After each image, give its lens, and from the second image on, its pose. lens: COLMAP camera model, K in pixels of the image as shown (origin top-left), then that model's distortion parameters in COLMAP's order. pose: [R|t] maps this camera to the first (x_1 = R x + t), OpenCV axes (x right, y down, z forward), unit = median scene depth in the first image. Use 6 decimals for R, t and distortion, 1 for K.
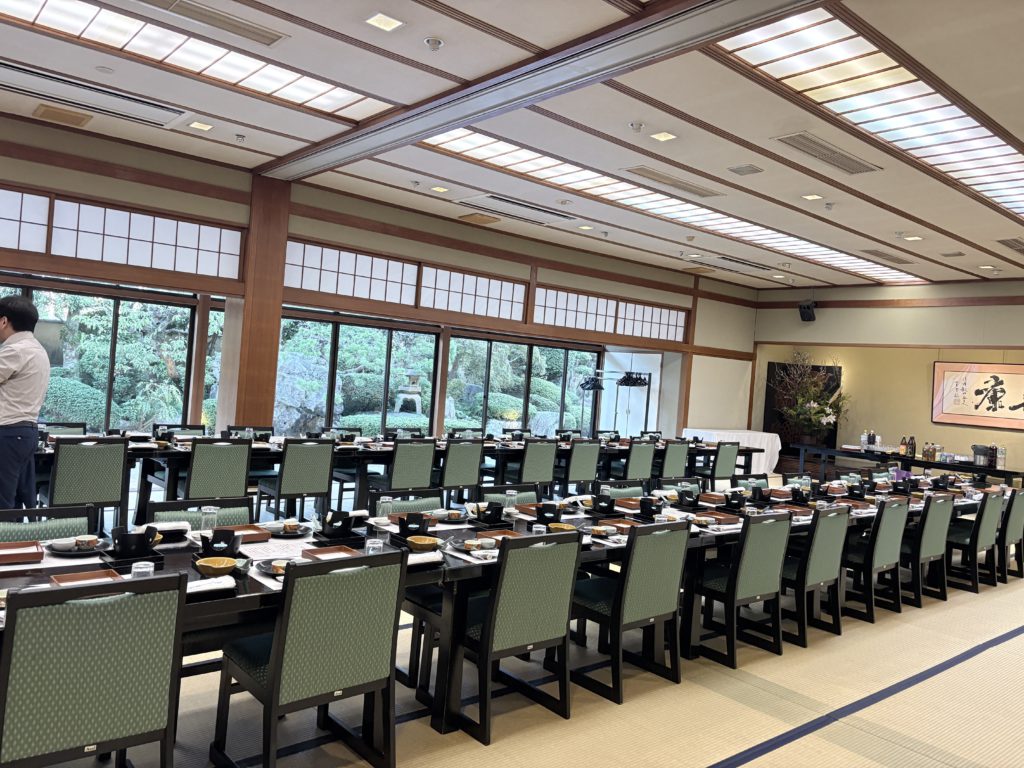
lens RADIAL K [[772.9, 0, 512.0], [0, 772.9, 384.0], [0, 0, 1]] dist [-0.002297, -0.000463]
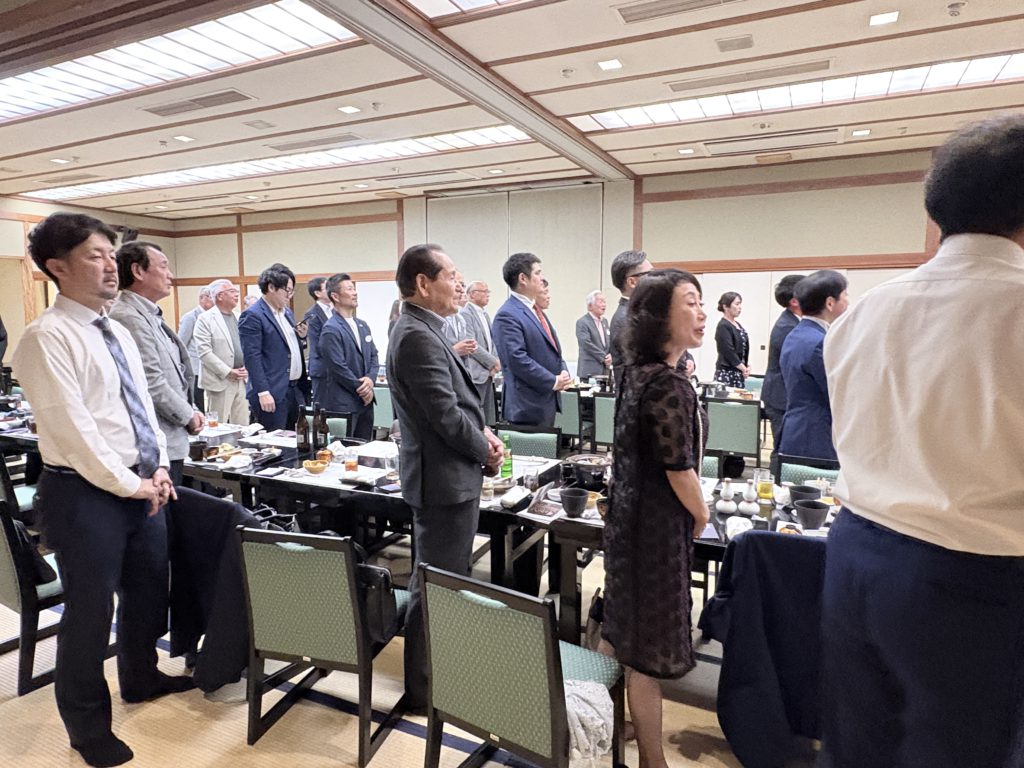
lens RADIAL K [[635.0, 0, 512.0], [0, 635.0, 384.0], [0, 0, 1]] dist [-0.001439, 0.000127]
pose [[-0.417073, -0.176954, 0.891481, -0.743838], [-0.021839, 0.982532, 0.184809, -0.078558], [-0.908611, 0.057610, -0.413652, 1.036227]]
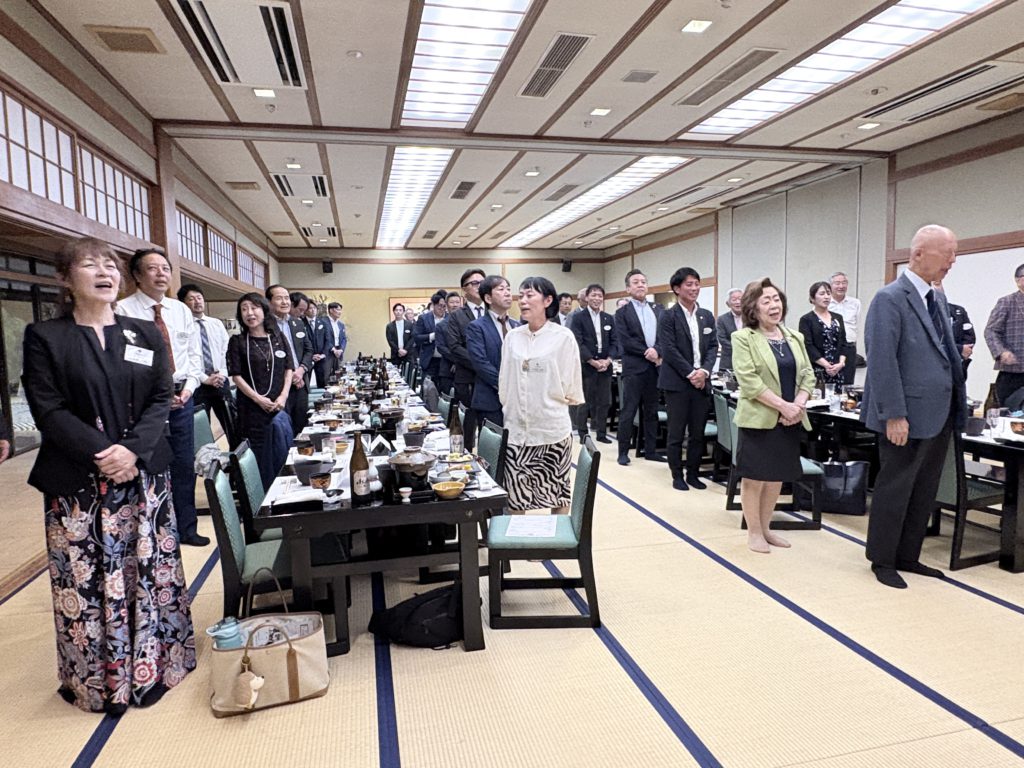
lens RADIAL K [[635.0, 0, 512.0], [0, 635.0, 384.0], [0, 0, 1]] dist [-0.001439, 0.000127]
pose [[0.449090, -0.165685, 0.877990, -0.982685], [0.064731, 0.986107, 0.152978, -0.071094], [-0.891138, -0.011868, 0.453576, 0.339305]]
